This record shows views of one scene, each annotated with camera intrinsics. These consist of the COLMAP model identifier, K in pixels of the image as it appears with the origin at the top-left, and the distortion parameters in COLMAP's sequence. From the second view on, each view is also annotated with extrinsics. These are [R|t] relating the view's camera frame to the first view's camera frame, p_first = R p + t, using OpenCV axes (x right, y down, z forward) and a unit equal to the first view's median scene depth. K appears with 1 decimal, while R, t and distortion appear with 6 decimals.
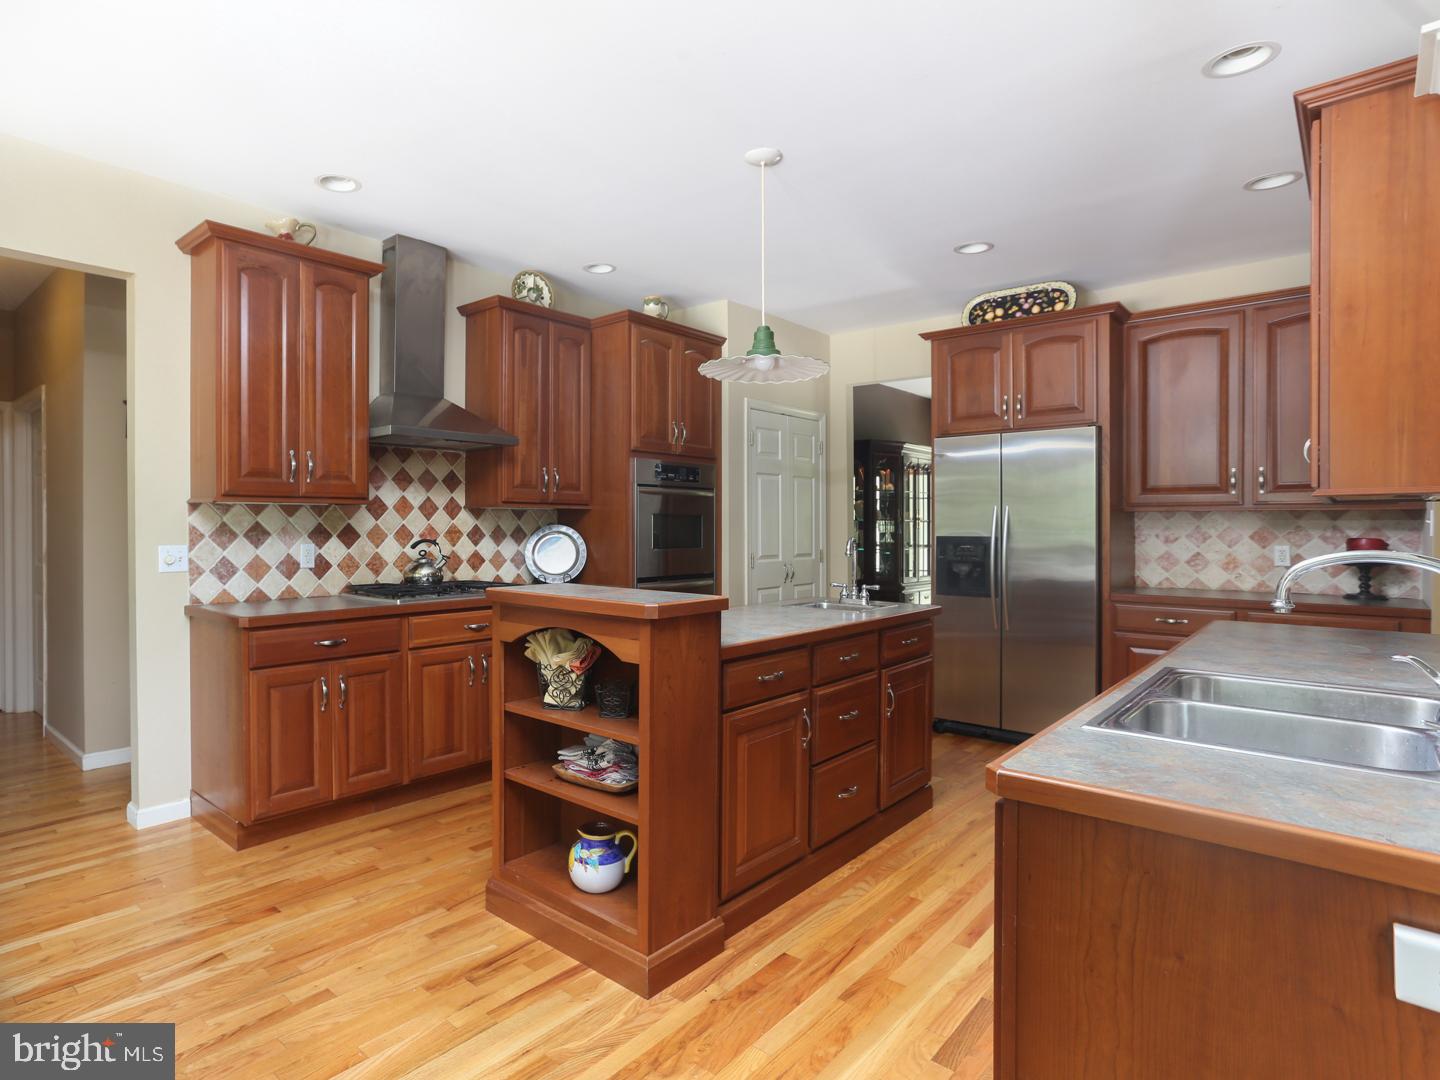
lens RADIAL K [[801.8, 0, 625.9], [0, 801.8, 527.7], [0, 0, 1]] dist [-0.038080, 0.016801]
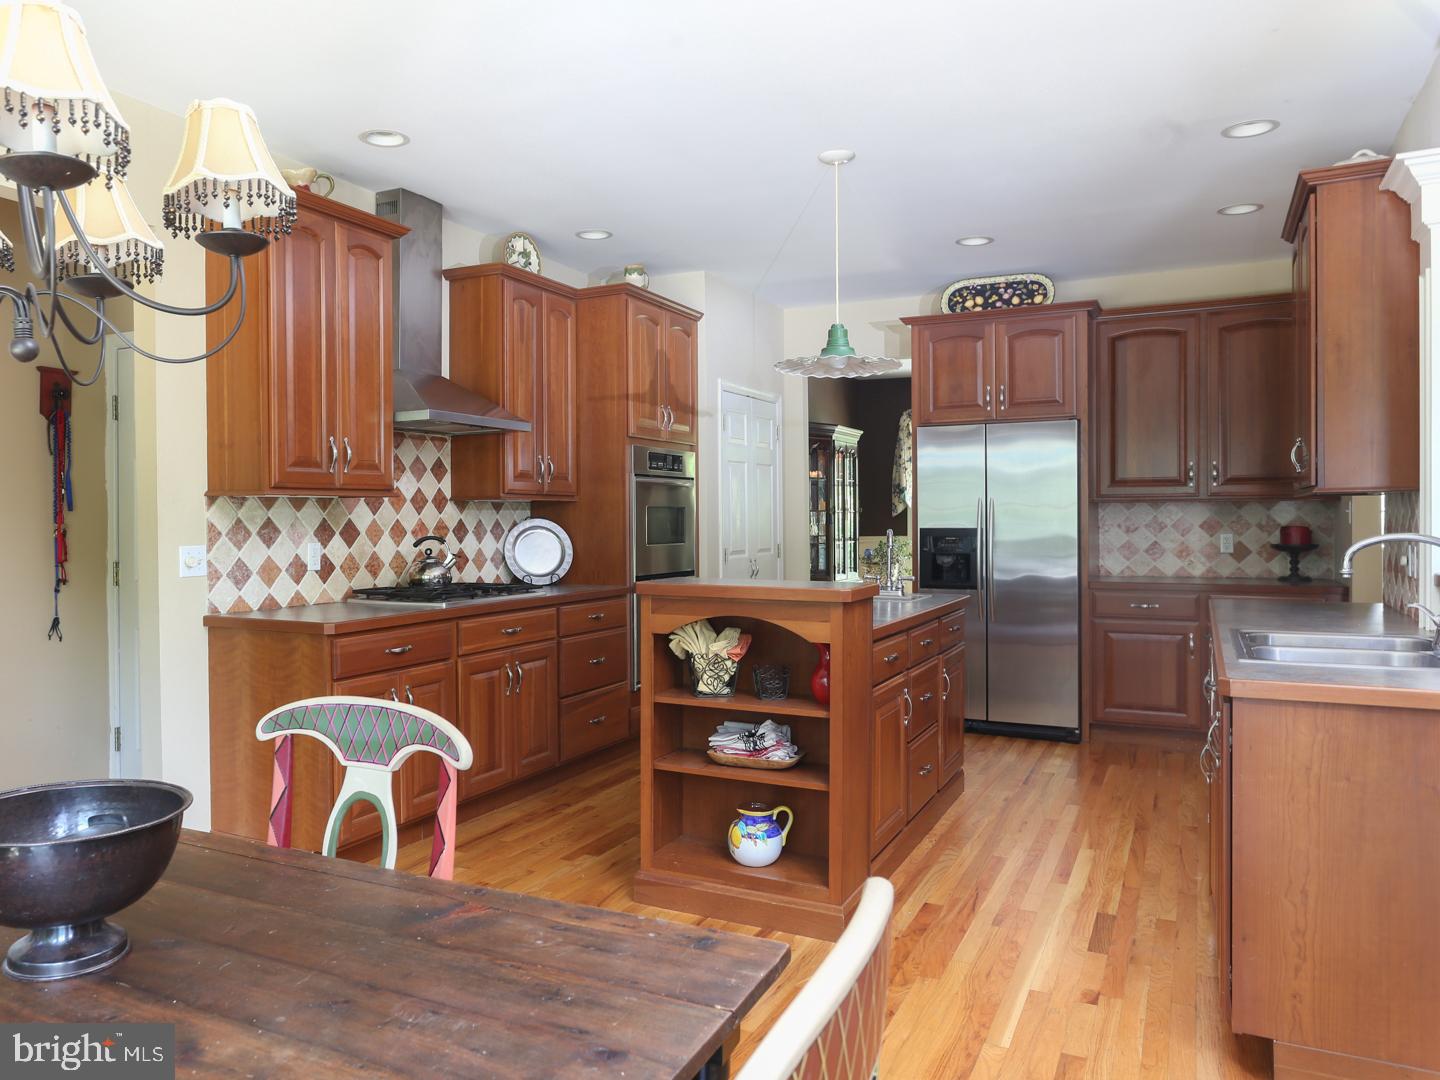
lens RADIAL K [[1069.8, 0, 626.0], [0, 1069.8, 529.3], [0, 0, 1]] dist [-0.018437, -0.009757]
pose [[0.965510, -0.009019, 0.260208, -0.364958], [0.007226, 0.999943, 0.007849, -0.000735], [-0.260264, -0.005698, 0.965521, -0.202942]]
